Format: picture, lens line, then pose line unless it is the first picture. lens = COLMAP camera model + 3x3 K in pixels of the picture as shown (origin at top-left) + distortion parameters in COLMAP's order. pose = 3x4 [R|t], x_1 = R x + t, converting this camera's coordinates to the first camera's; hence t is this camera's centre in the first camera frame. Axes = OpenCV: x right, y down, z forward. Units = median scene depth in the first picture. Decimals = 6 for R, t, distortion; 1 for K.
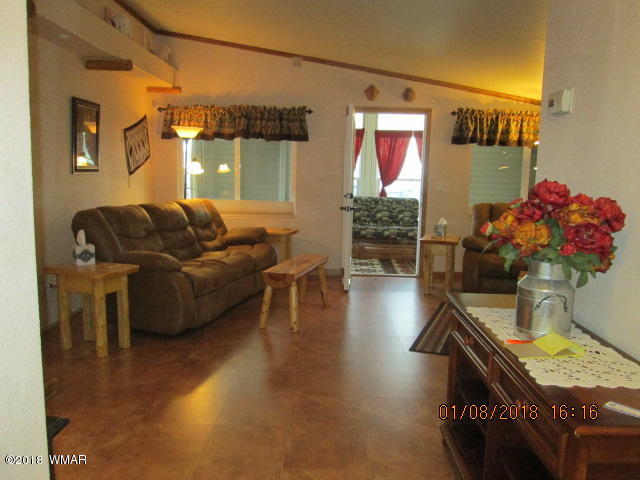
lens RADIAL K [[531.9, 0, 321.0], [0, 531.9, 239.6], [0, 0, 1]] dist [-0.049637, 0.005907]
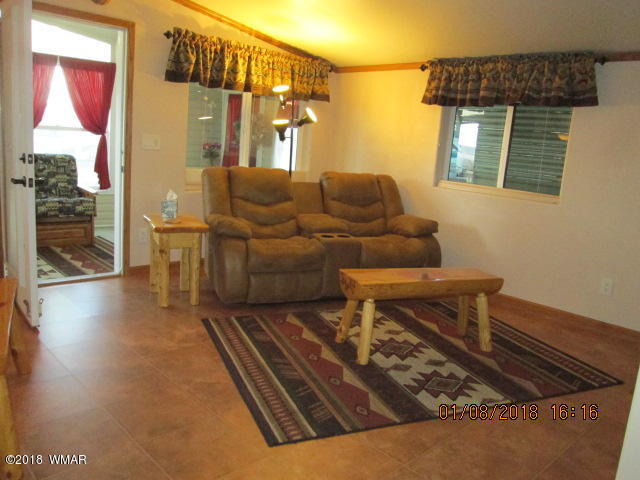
lens RADIAL K [[531.9, 0, 316.3], [0, 531.9, 241.3], [0, 0, 1]] dist [-0.049637, 0.005907]
pose [[0.717825, -0.102058, 0.688702, -0.106729], [0.030969, 0.992899, 0.114859, -0.045881], [-0.695534, -0.061120, 0.715889, 0.364144]]
